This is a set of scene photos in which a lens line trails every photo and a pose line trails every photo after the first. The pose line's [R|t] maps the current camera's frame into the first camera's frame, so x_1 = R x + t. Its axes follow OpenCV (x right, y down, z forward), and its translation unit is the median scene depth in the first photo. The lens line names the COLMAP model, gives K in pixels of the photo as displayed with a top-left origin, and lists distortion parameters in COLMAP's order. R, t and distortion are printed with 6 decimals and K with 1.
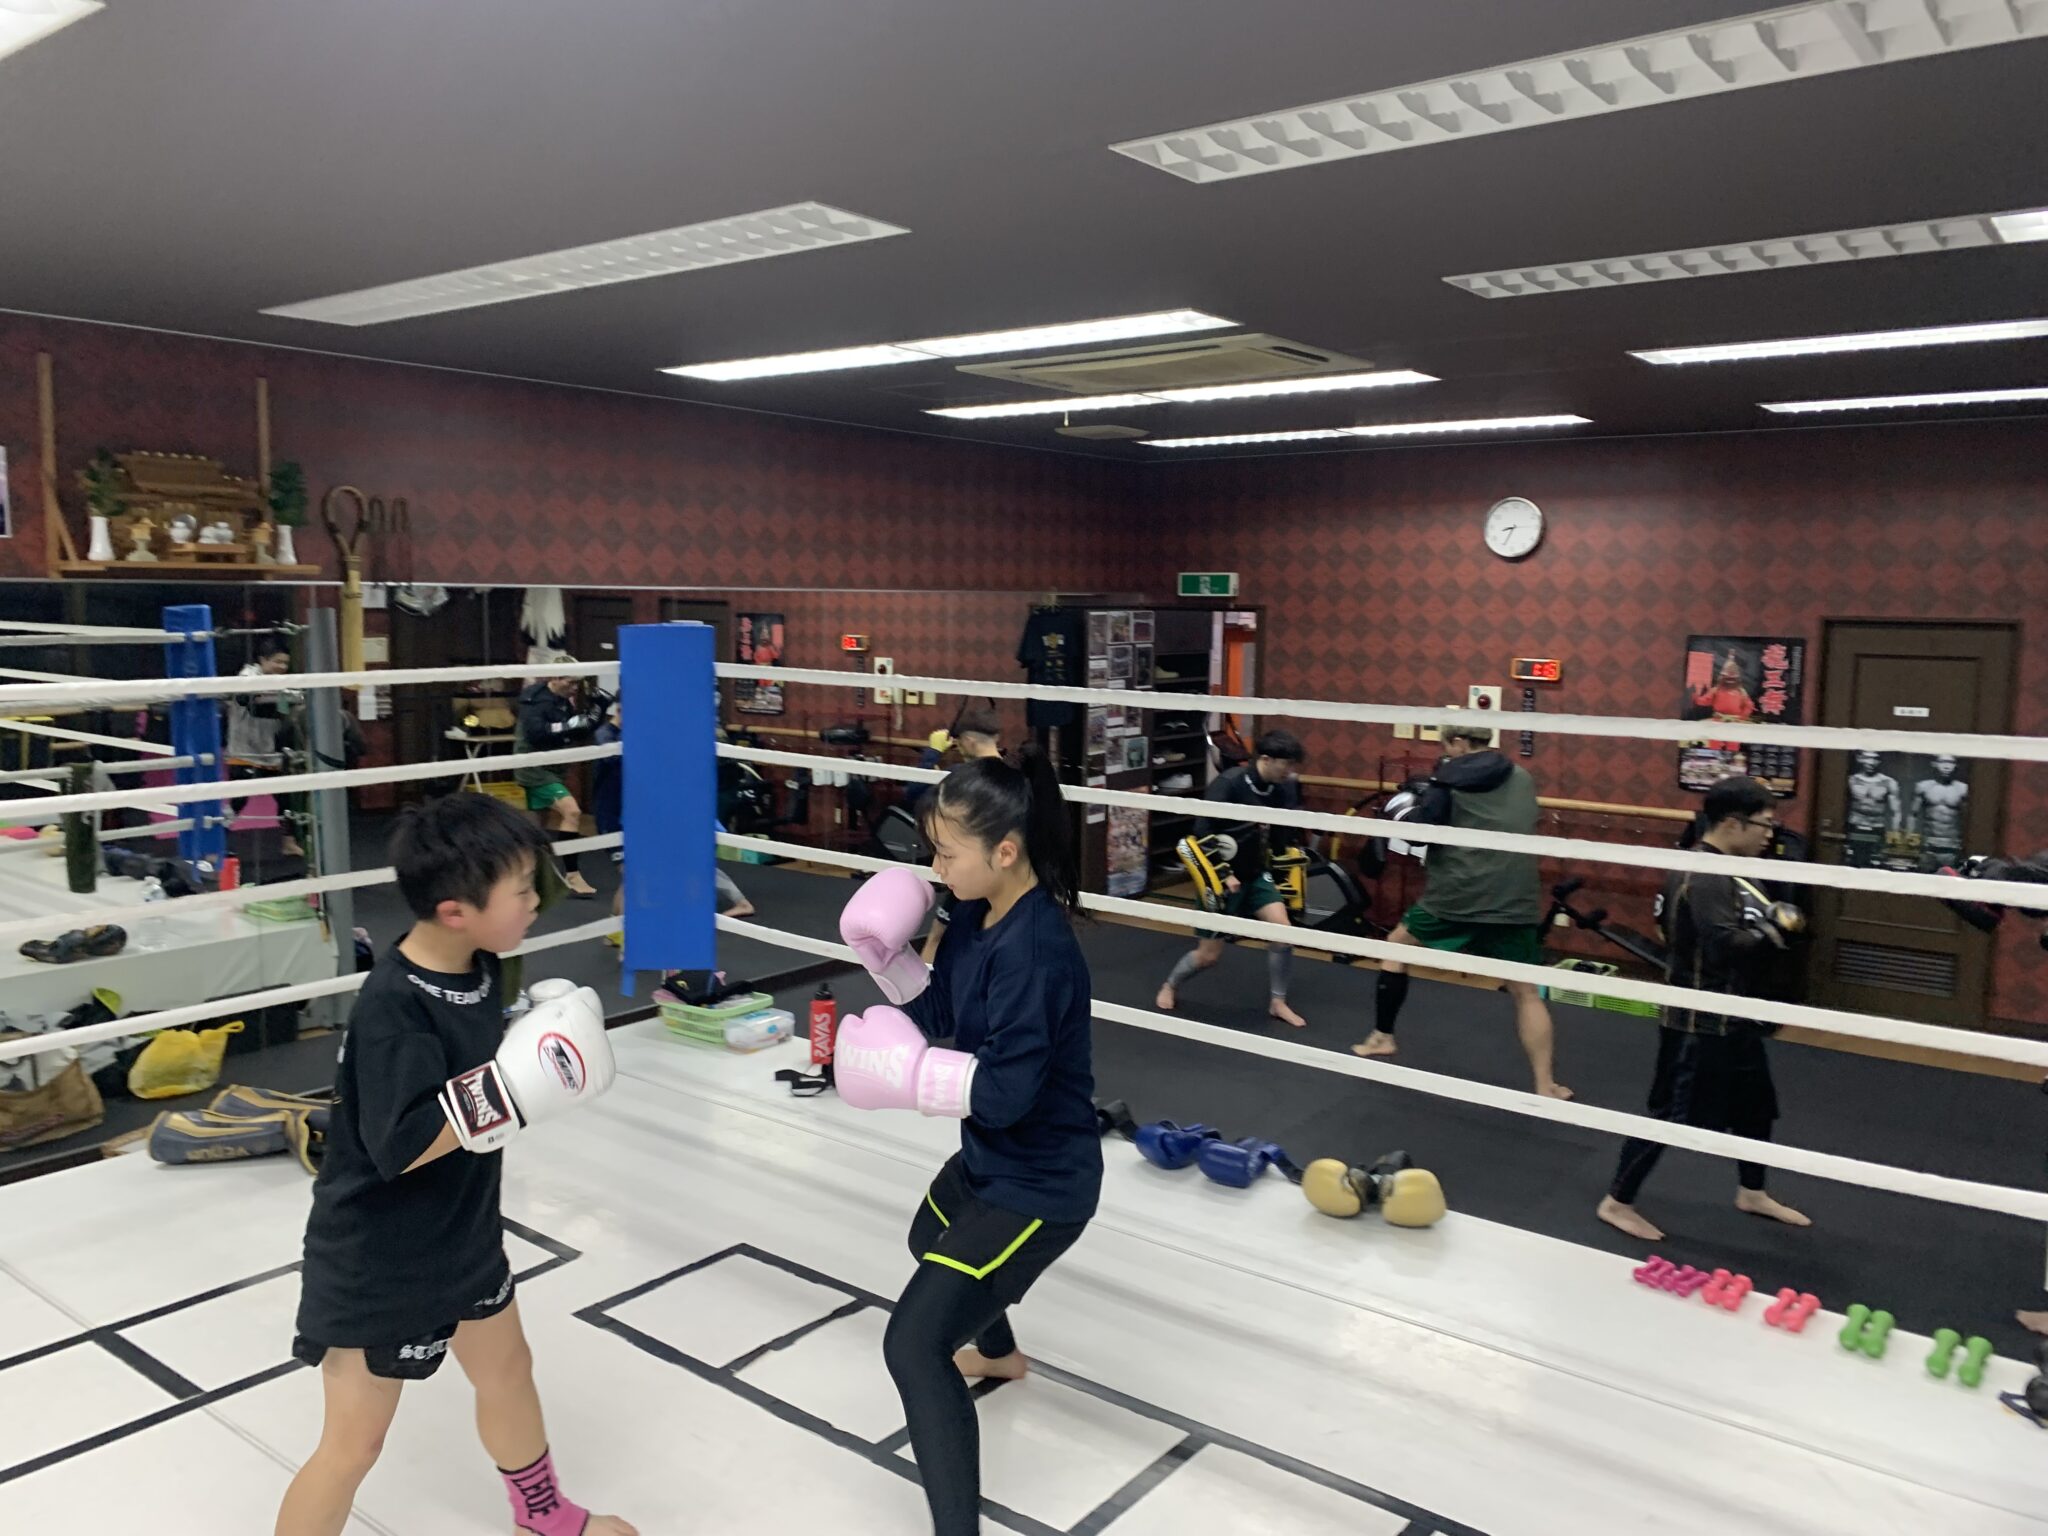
lens RADIAL K [[1548.8, 0, 1024.3], [0, 1548.8, 755.1], [0, 0, 1]] dist [0.048256, -0.045444]
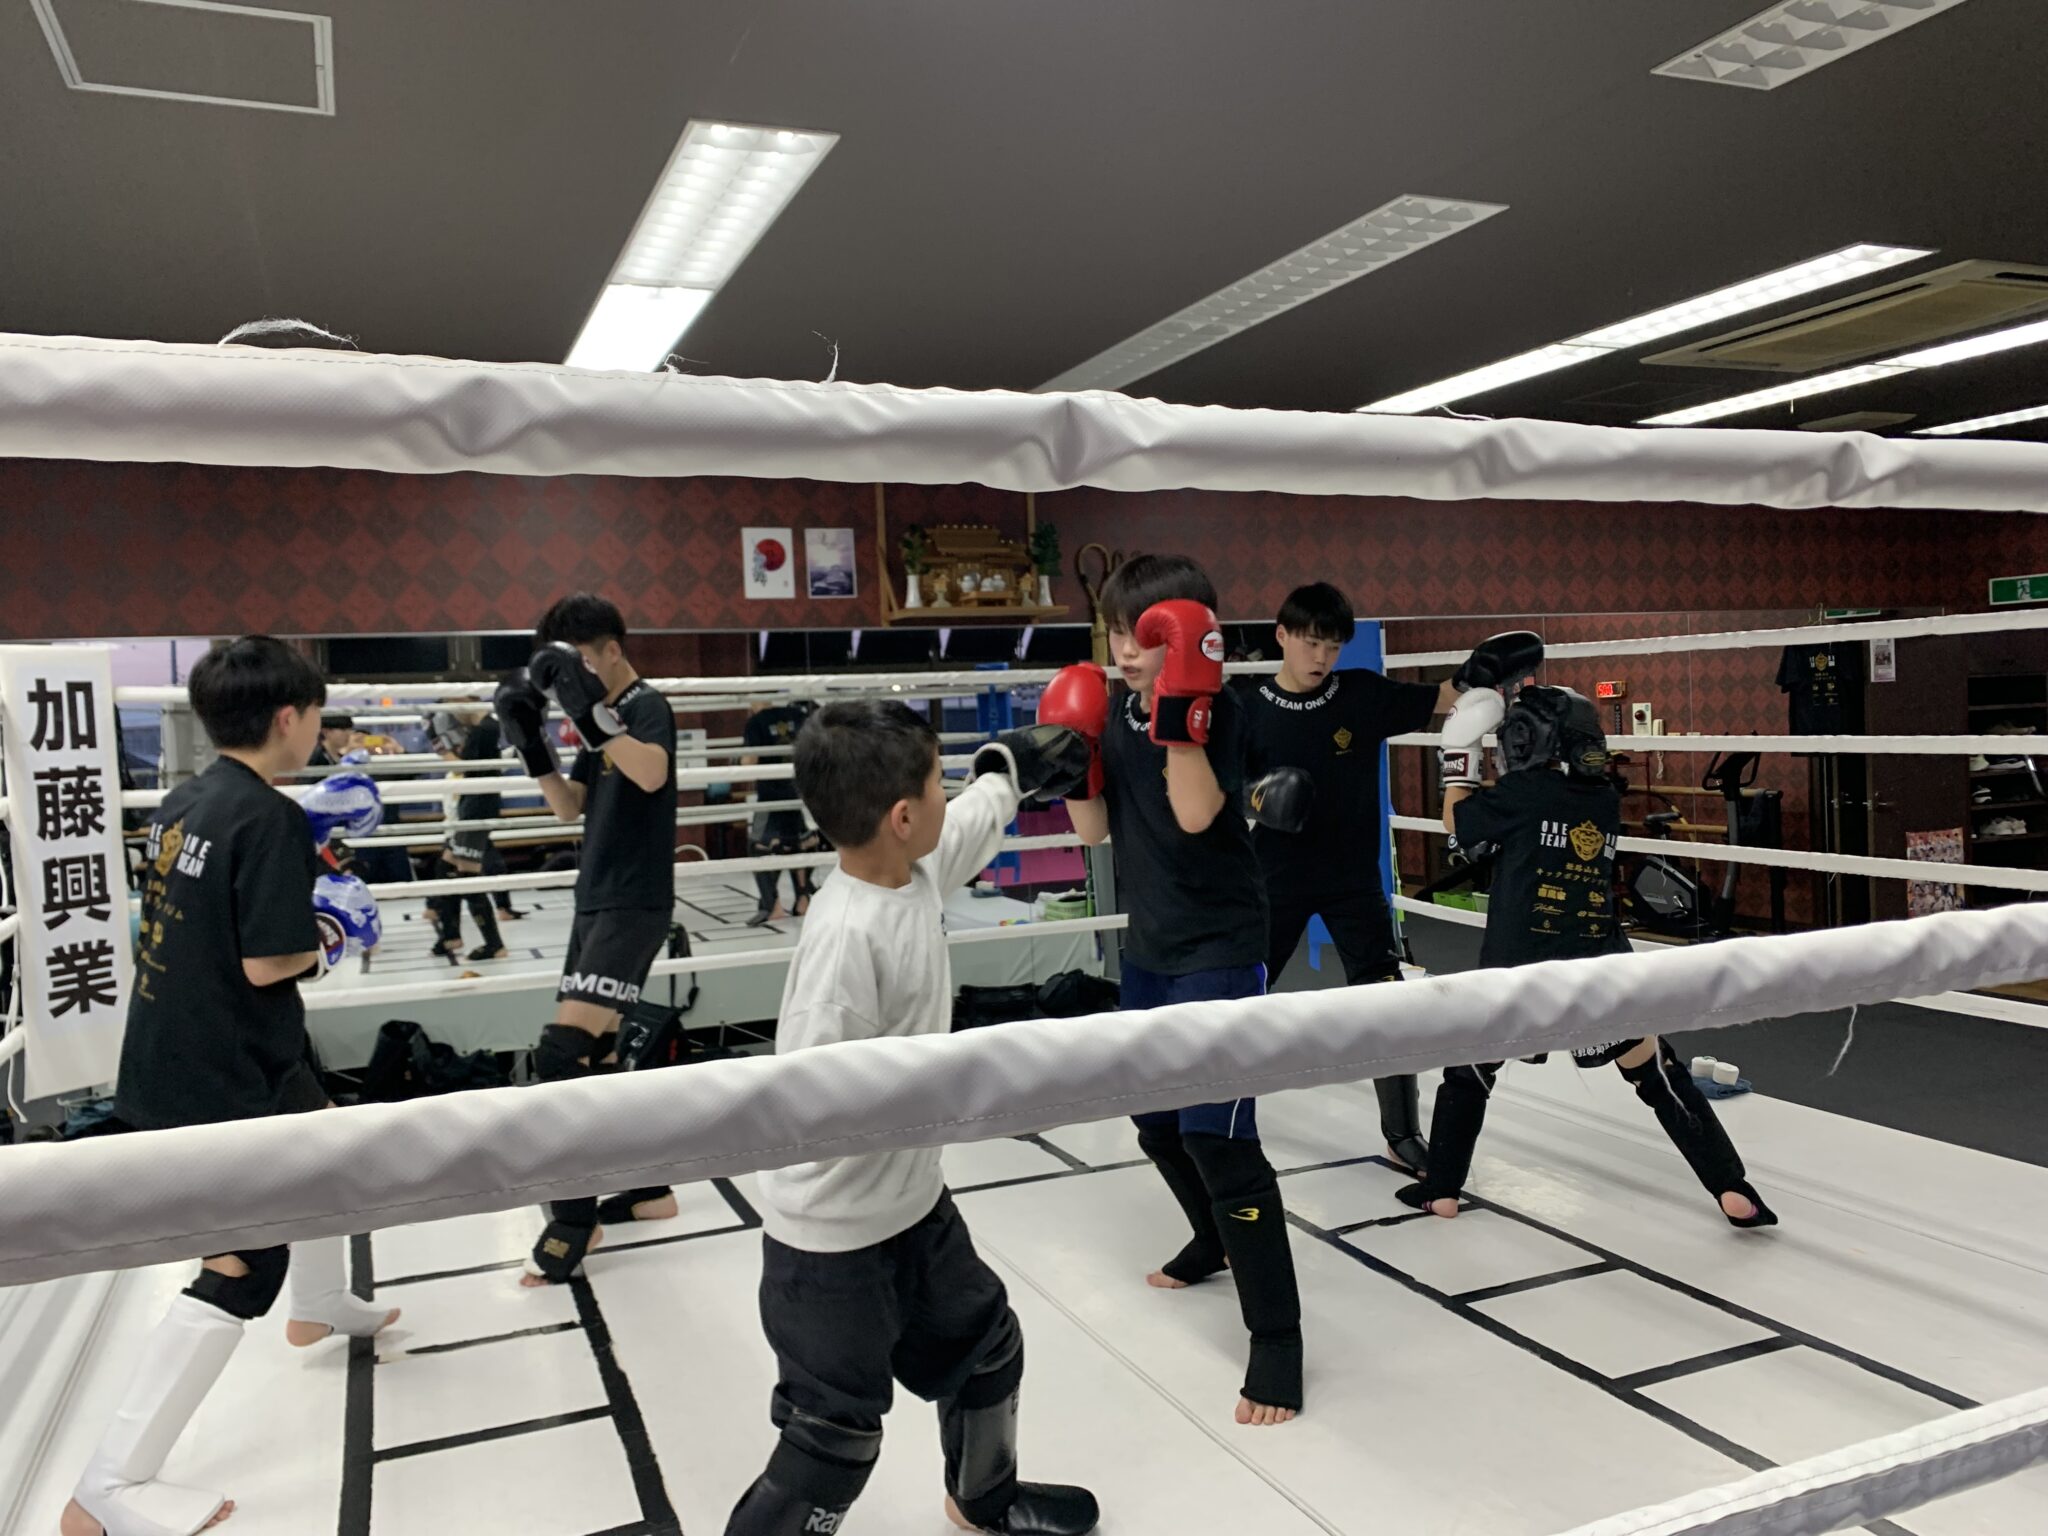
lens RADIAL K [[1548.8, 0, 1016.7], [0, 1548.8, 755.4], [0, 0, 1]] dist [0.048256, -0.045444]
pose [[0.870806, -0.033304, -0.490498, 0.090542], [0.000118, 0.997717, -0.067533, 0.069761], [0.491627, 0.058750, 0.868822, -0.049985]]
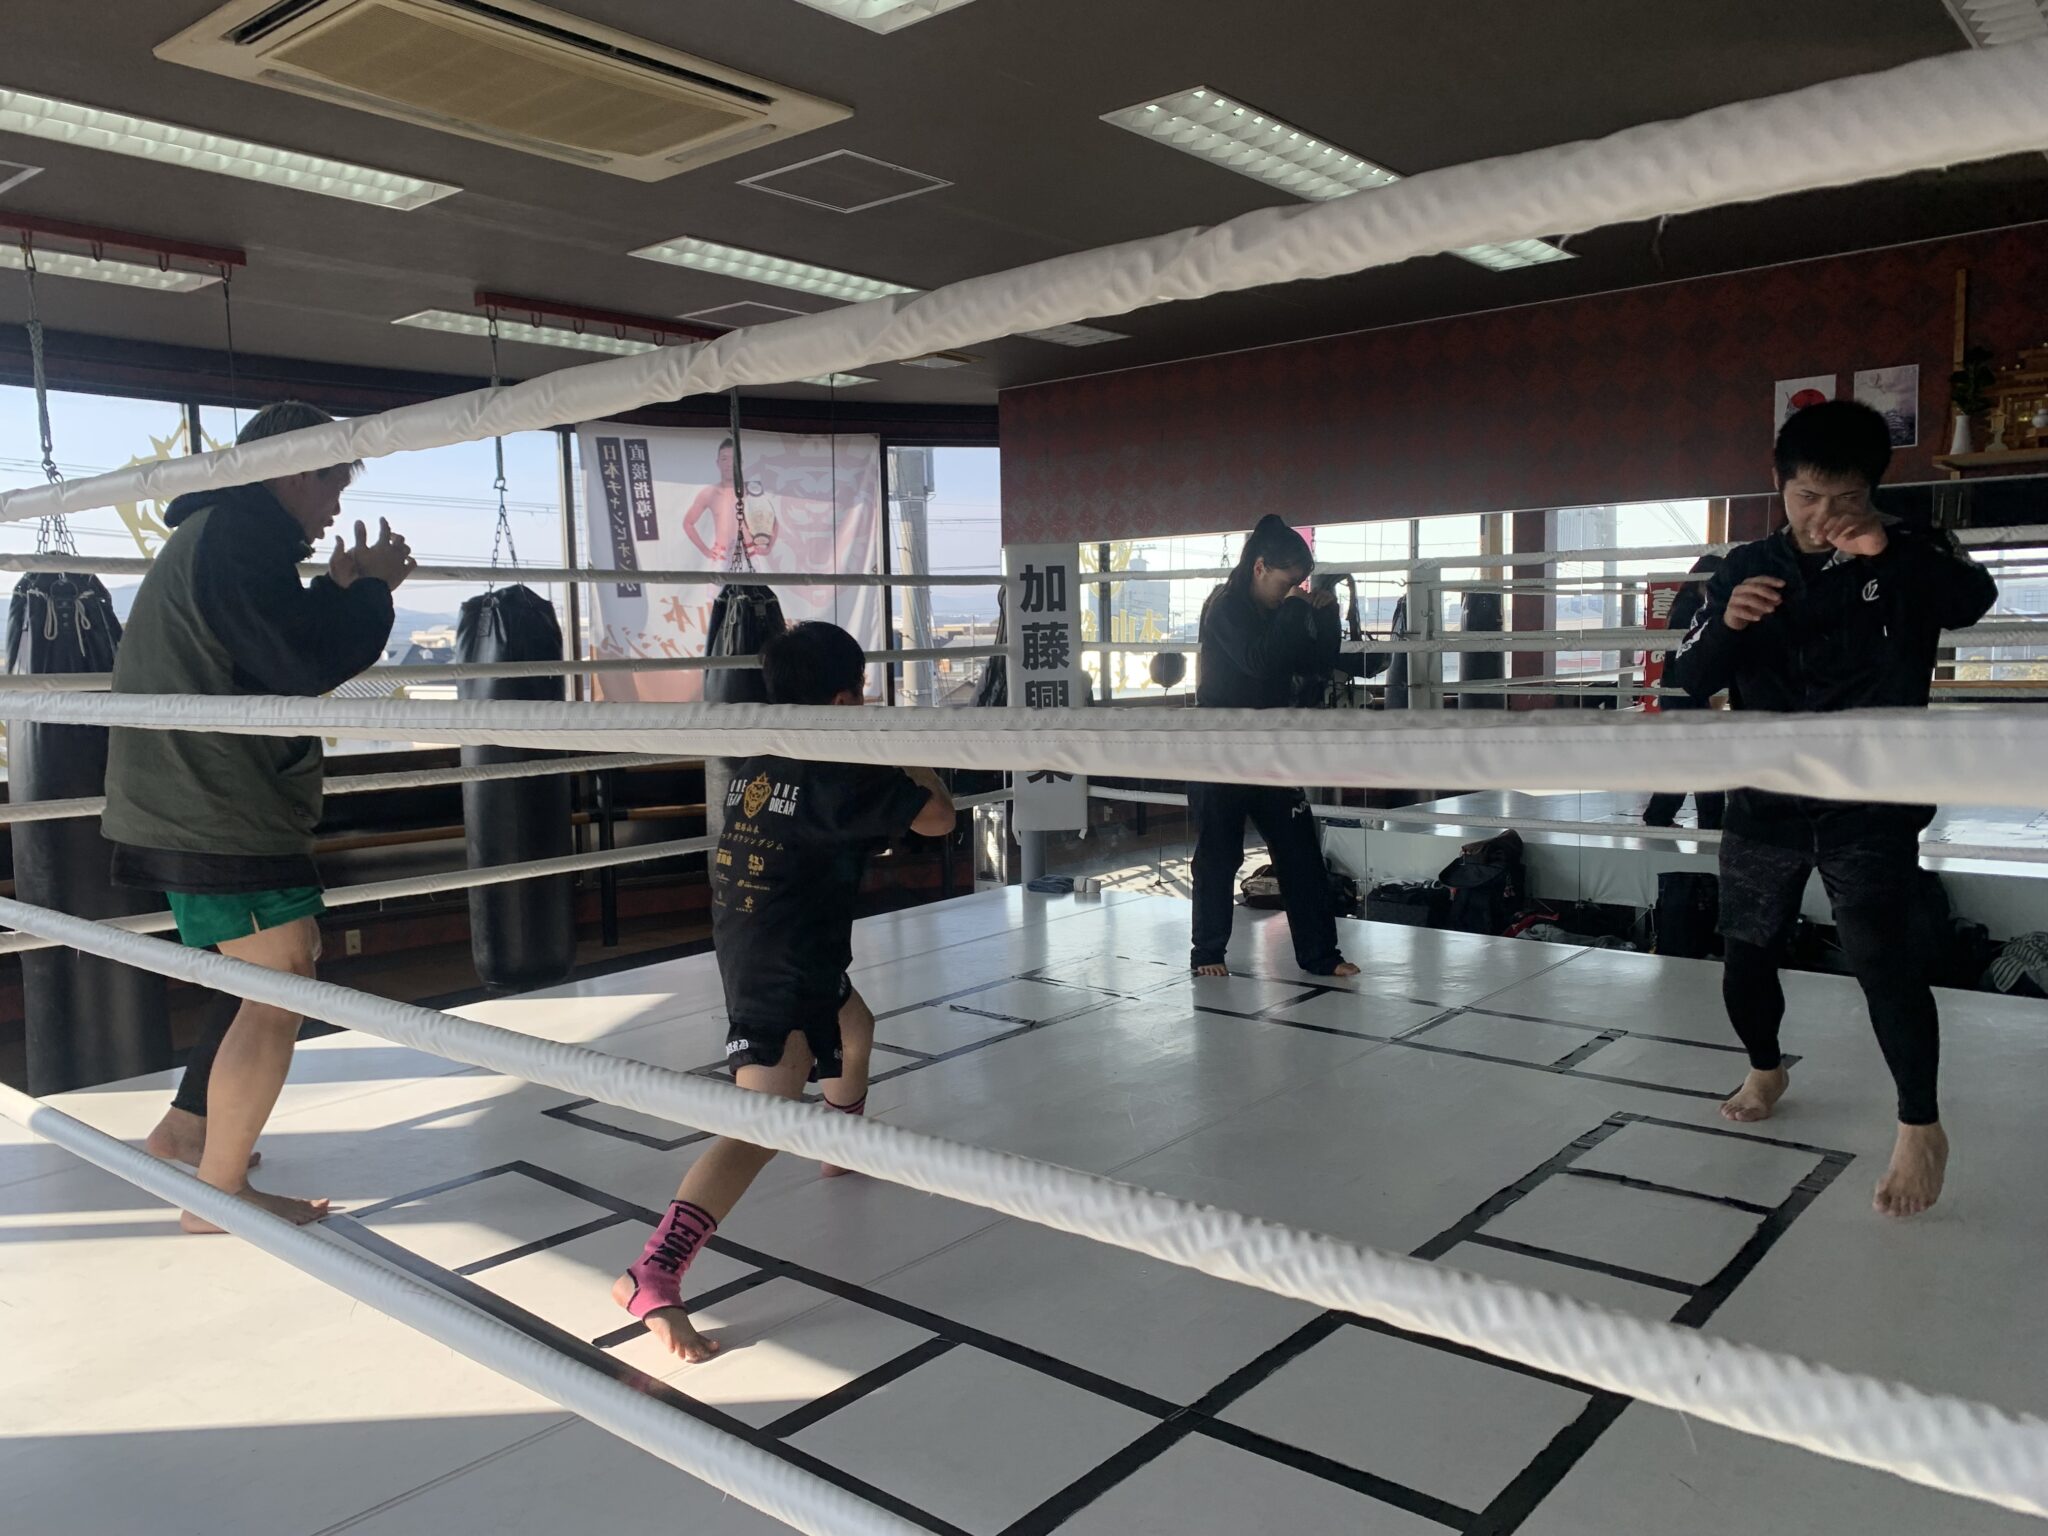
lens RADIAL K [[1548.8, 0, 1004.4], [0, 1548.8, 776.4], [0, 0, 1]] dist [0.048256, -0.045444]
pose [[-0.032502, 0.082159, -0.996089, 0.430246], [-0.082204, 0.993019, 0.084588, 0.045771], [0.996085, 0.084632, -0.025521, 0.341963]]
